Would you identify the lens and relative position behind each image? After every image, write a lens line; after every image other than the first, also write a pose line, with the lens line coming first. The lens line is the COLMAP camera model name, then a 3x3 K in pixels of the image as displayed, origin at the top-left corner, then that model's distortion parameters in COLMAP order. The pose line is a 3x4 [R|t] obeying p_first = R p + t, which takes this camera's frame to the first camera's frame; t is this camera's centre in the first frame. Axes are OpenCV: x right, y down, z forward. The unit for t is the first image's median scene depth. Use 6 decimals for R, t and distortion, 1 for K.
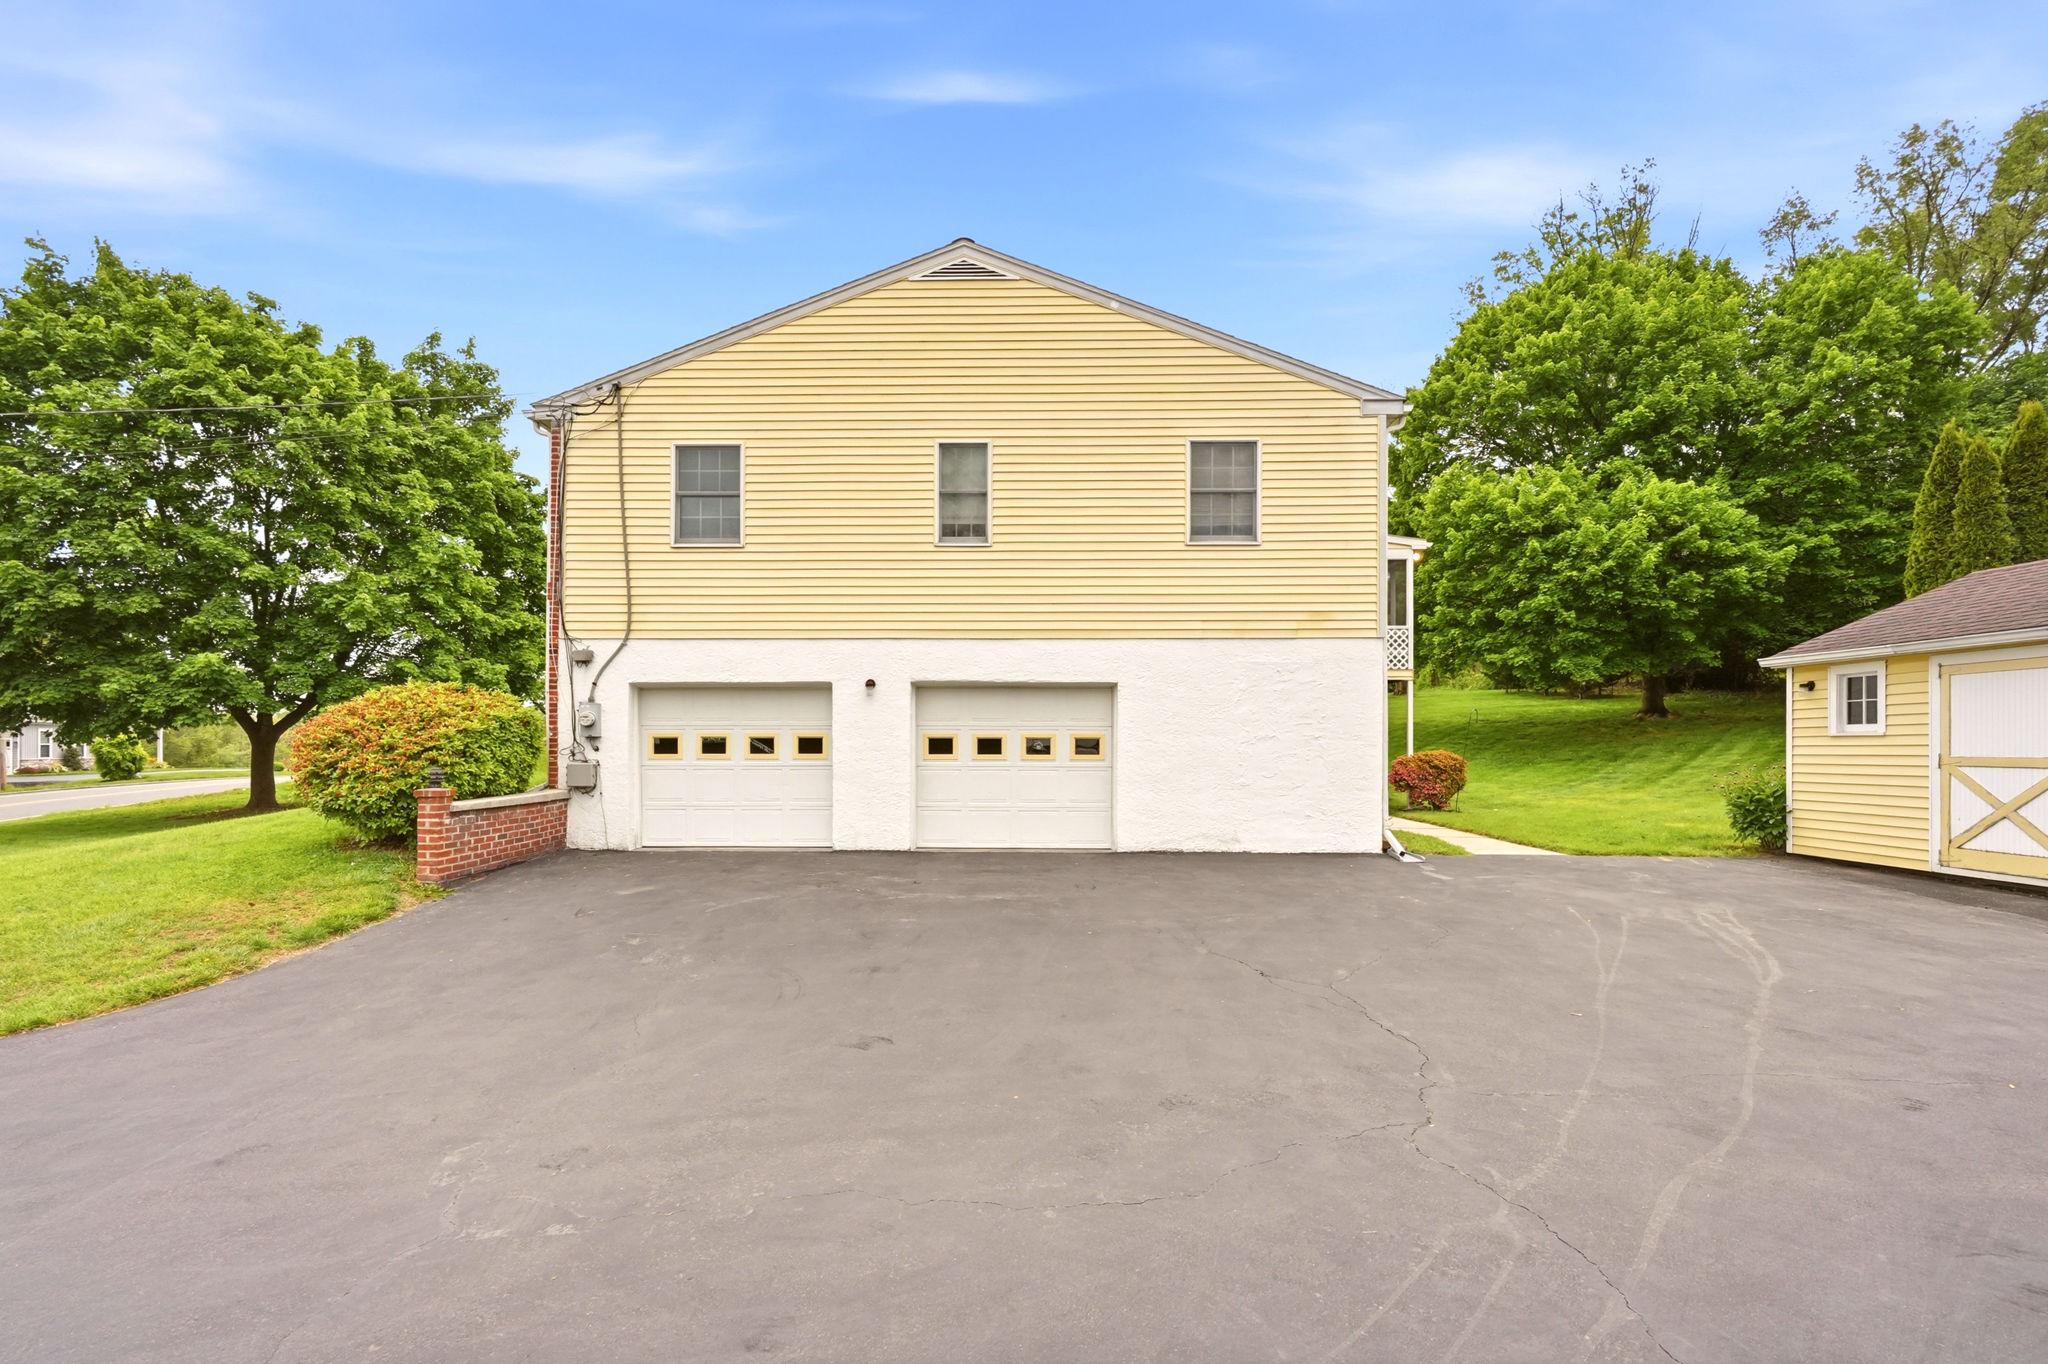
lens RADIAL K [[963.7, 0, 1025.1], [0, 963.7, 718.6], [0, 0, 1]] dist [0.000116, 0.000668]
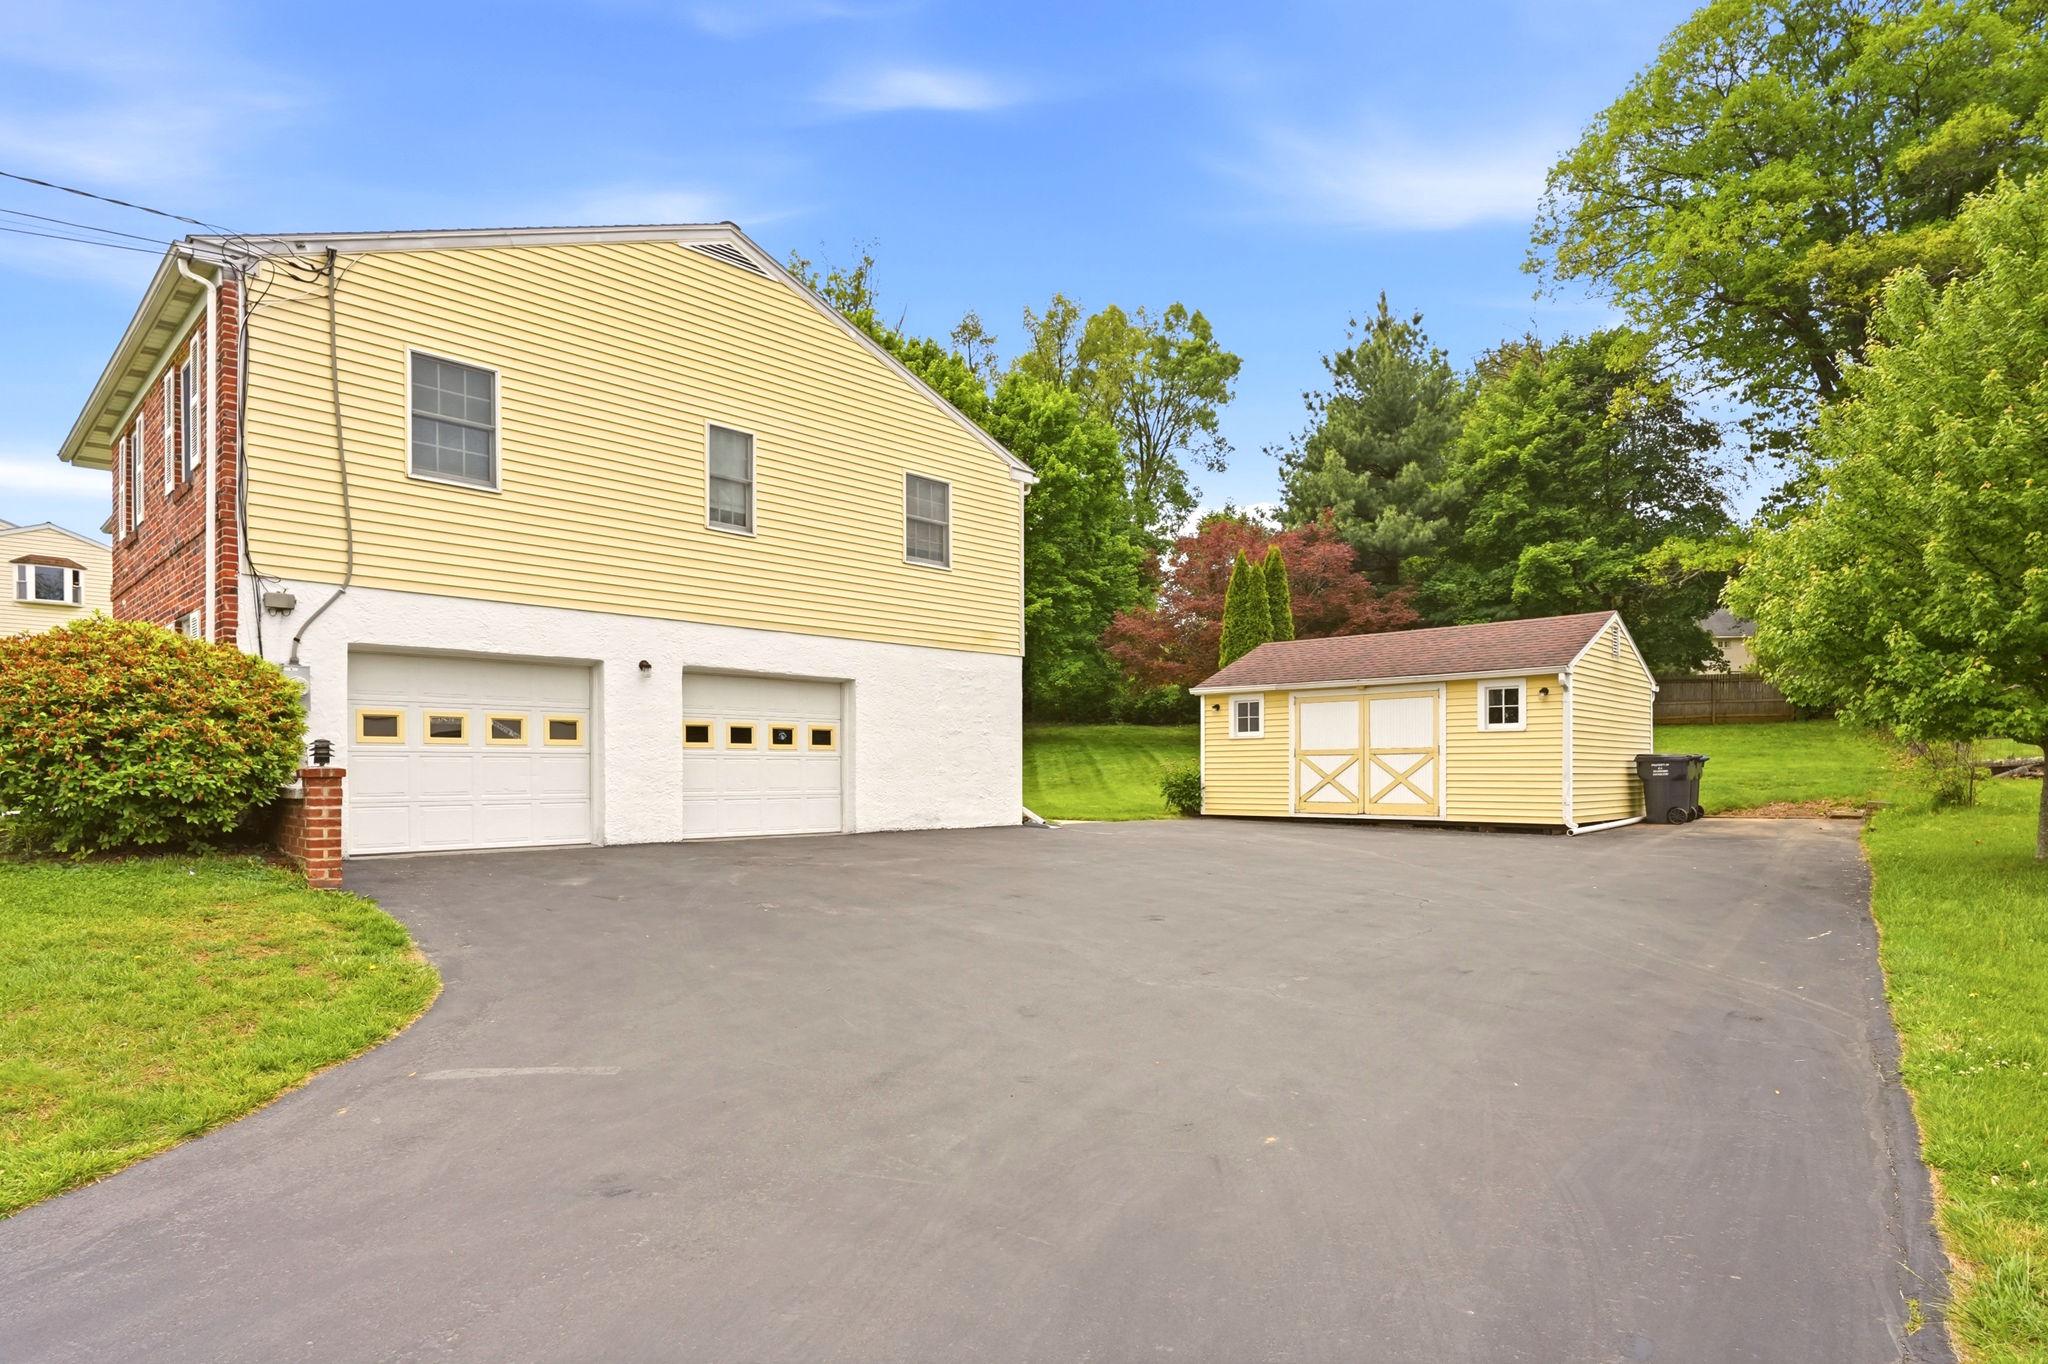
lens RADIAL K [[1117.6, 0, 1022.5], [0, 1117.6, 738.2], [0, 0, 1]] dist [-0.001723, -0.000414]
pose [[0.678833, 0.019917, 0.734023, -0.695298], [-0.019297, 0.999771, -0.009281, 0.037005], [-0.734039, -0.007864, 0.679062, -0.005330]]
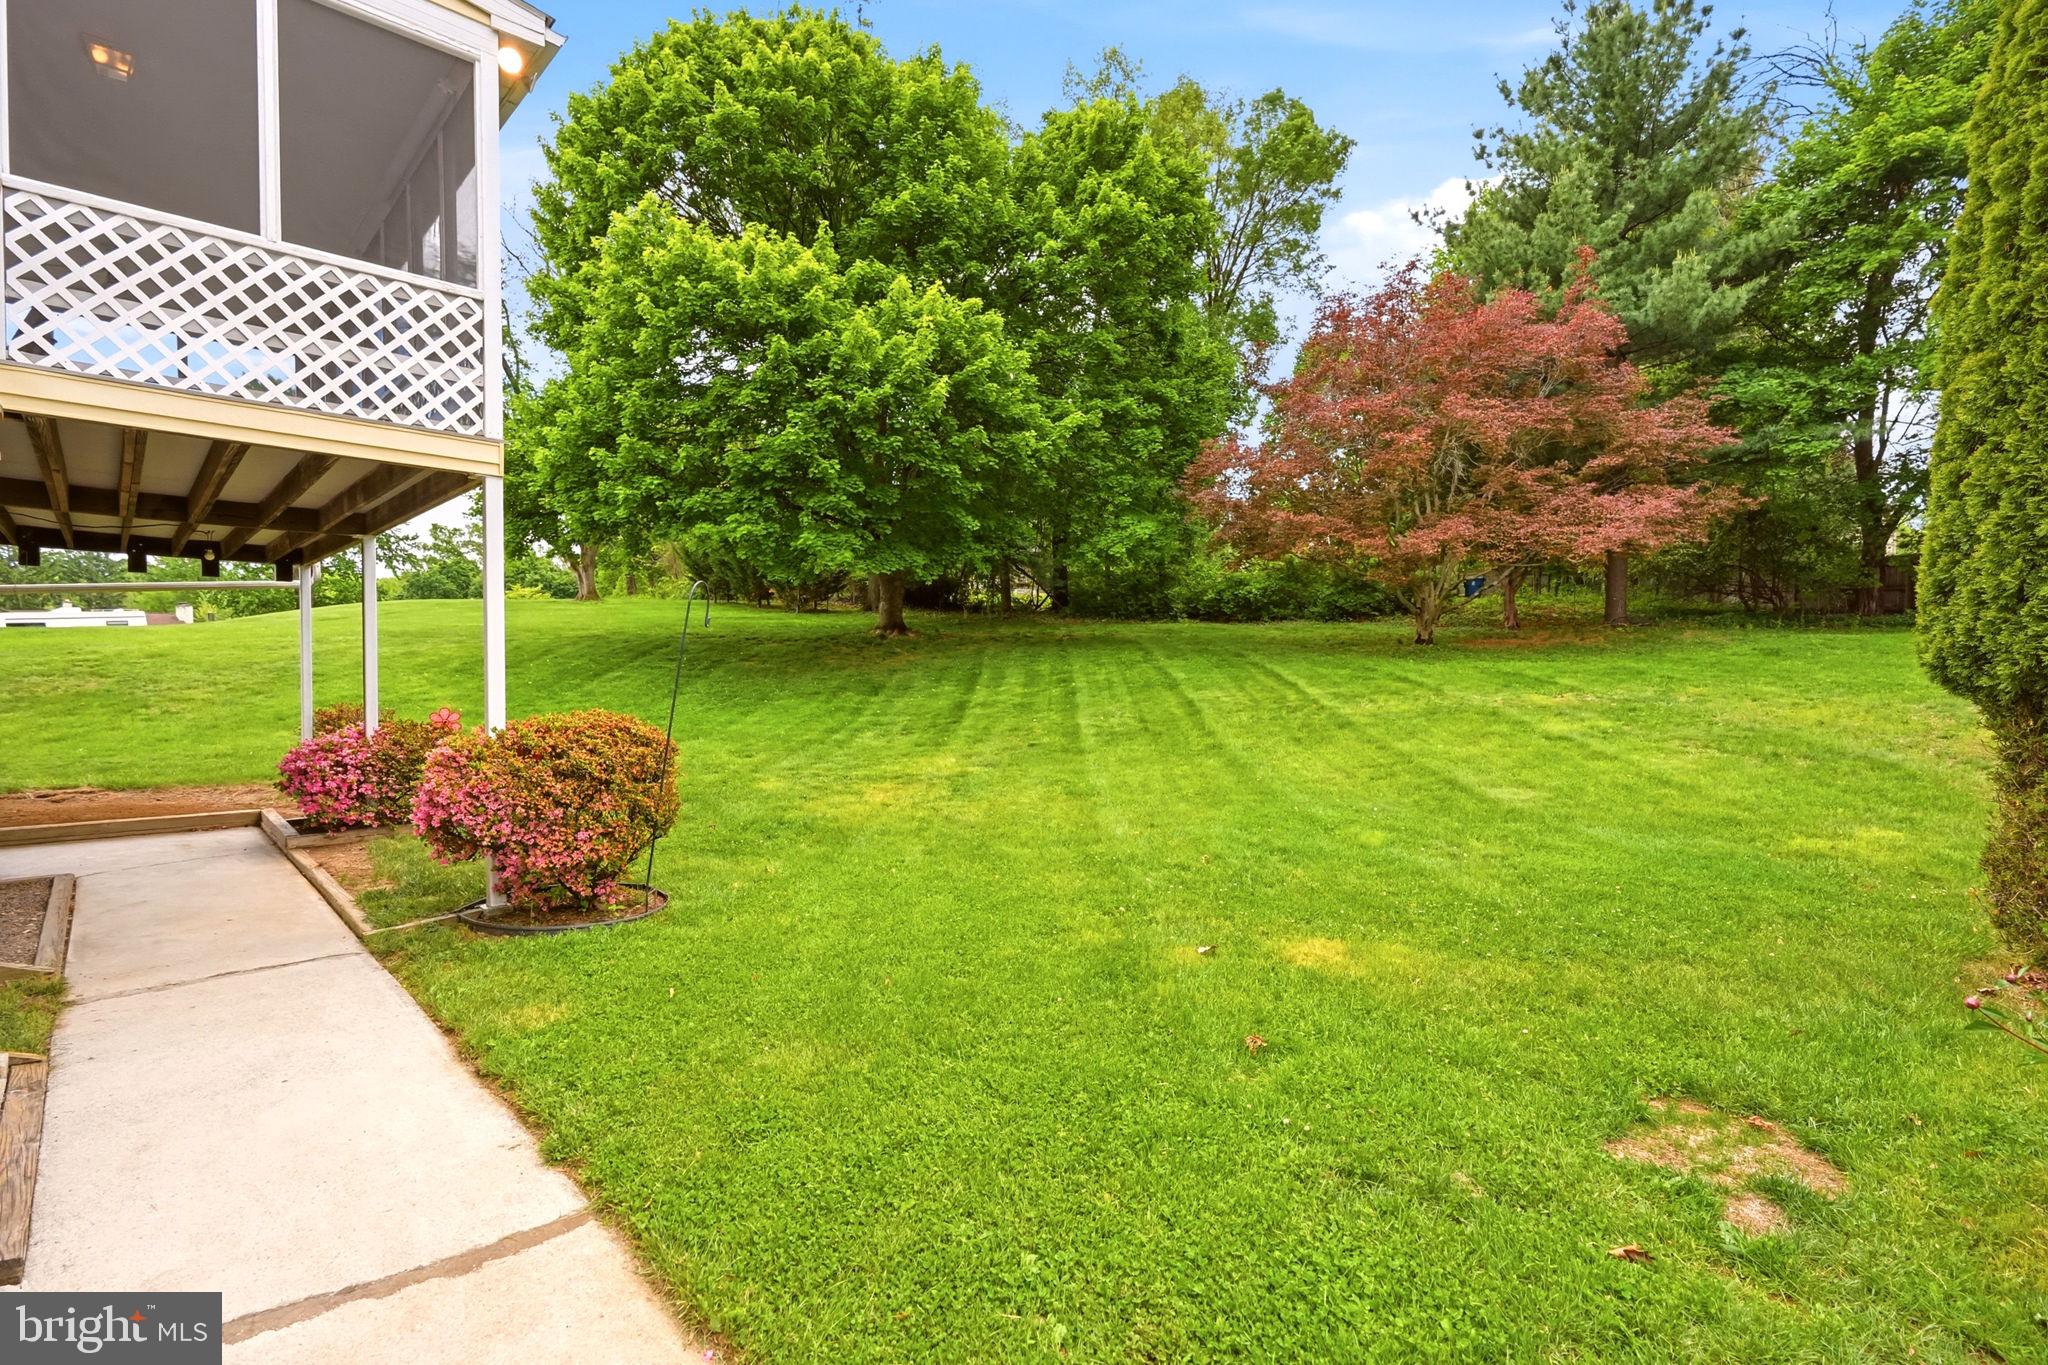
lens RADIAL K [[963.7, 0, 1025.1], [0, 963.7, 719.1], [0, 0, 1]] dist [0.000116, 0.000668]
pose [[0.709642, -0.038782, 0.703494, 0.475184], [-0.022927, 0.996684, 0.078072, 0.011265], [-0.704189, -0.071532, 0.706400, 1.044759]]
